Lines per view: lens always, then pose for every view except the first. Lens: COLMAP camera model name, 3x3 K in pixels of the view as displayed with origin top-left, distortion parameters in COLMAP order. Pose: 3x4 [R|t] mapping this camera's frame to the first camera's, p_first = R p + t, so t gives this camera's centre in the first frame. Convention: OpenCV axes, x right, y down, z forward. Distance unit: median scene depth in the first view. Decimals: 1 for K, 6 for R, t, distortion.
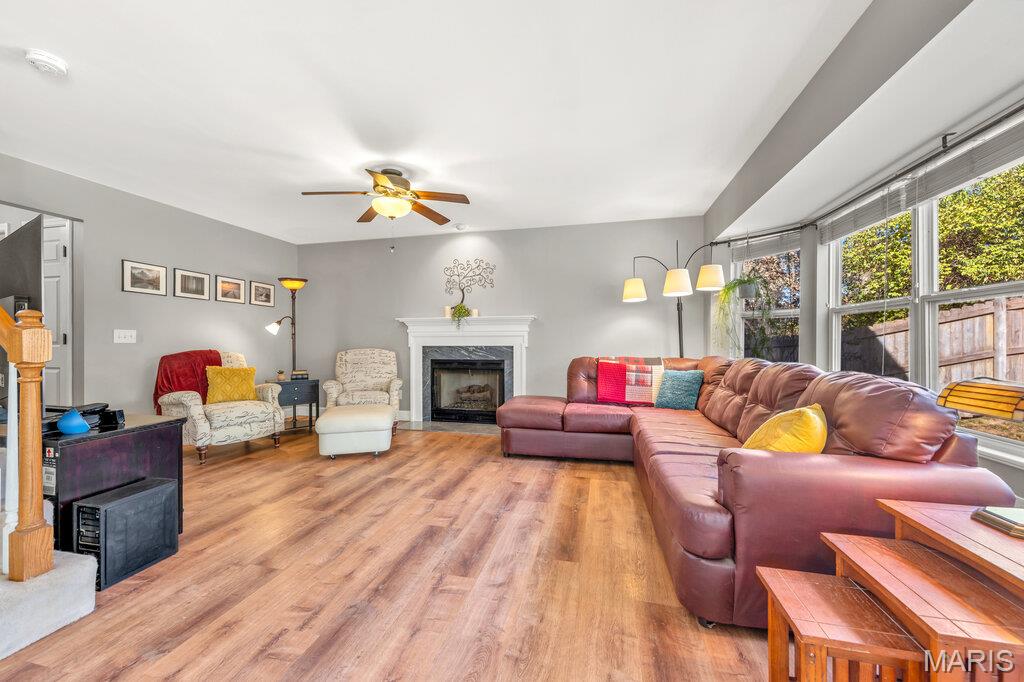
lens RADIAL K [[394.1, 0, 509.5], [0, 394.1, 342.2], [0, 0, 1]] dist [0.008152, -0.000183]
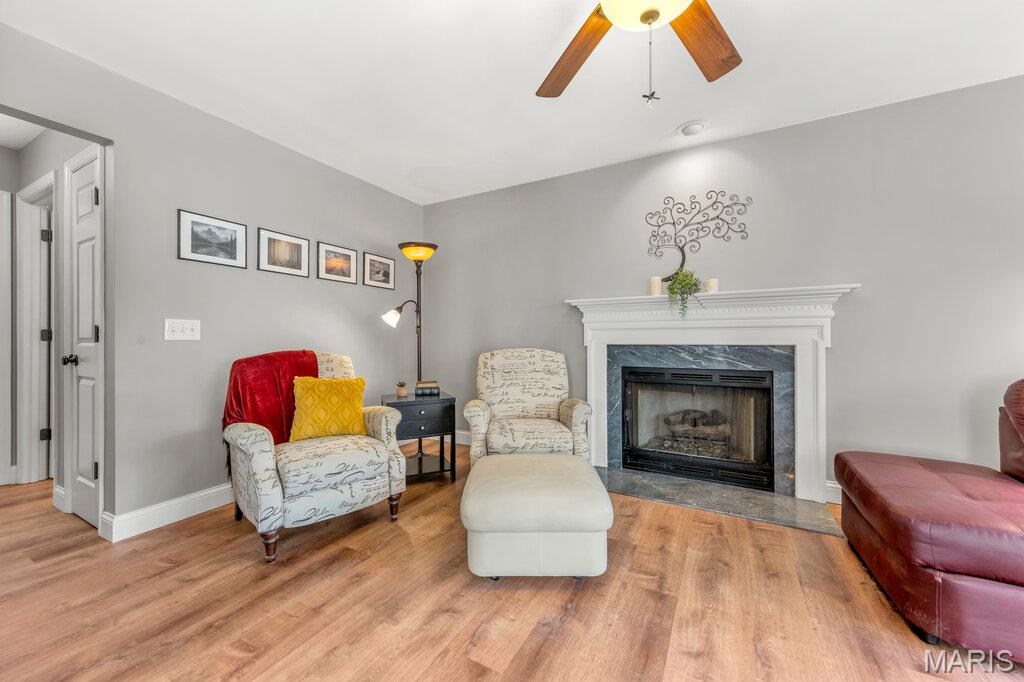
lens RADIAL K [[394.1, 0, 510.4], [0, 394.1, 335.8], [0, 0, 1]] dist [0.008152, -0.000183]
pose [[0.965164, -0.002638, -0.261631, -0.228176], [0.000956, 0.999978, -0.006554, -0.000034], [0.261643, 0.006075, 0.965146, 0.407215]]
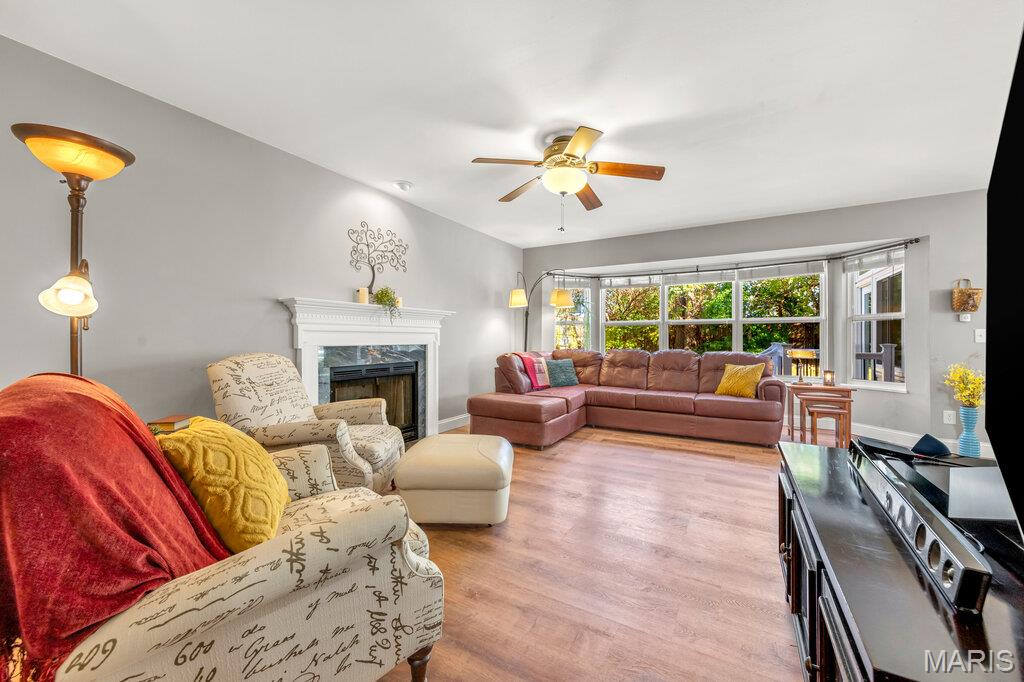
lens RADIAL K [[394.1, 0, 508.6], [0, 394.1, 340.5], [0, 0, 1]] dist [0.008152, -0.000183]
pose [[0.290949, -0.001484, 0.956737, -0.793443], [0.001667, 0.999998, 0.001044, 0.000167], [-0.956737, 0.001291, 0.290951, 0.602313]]
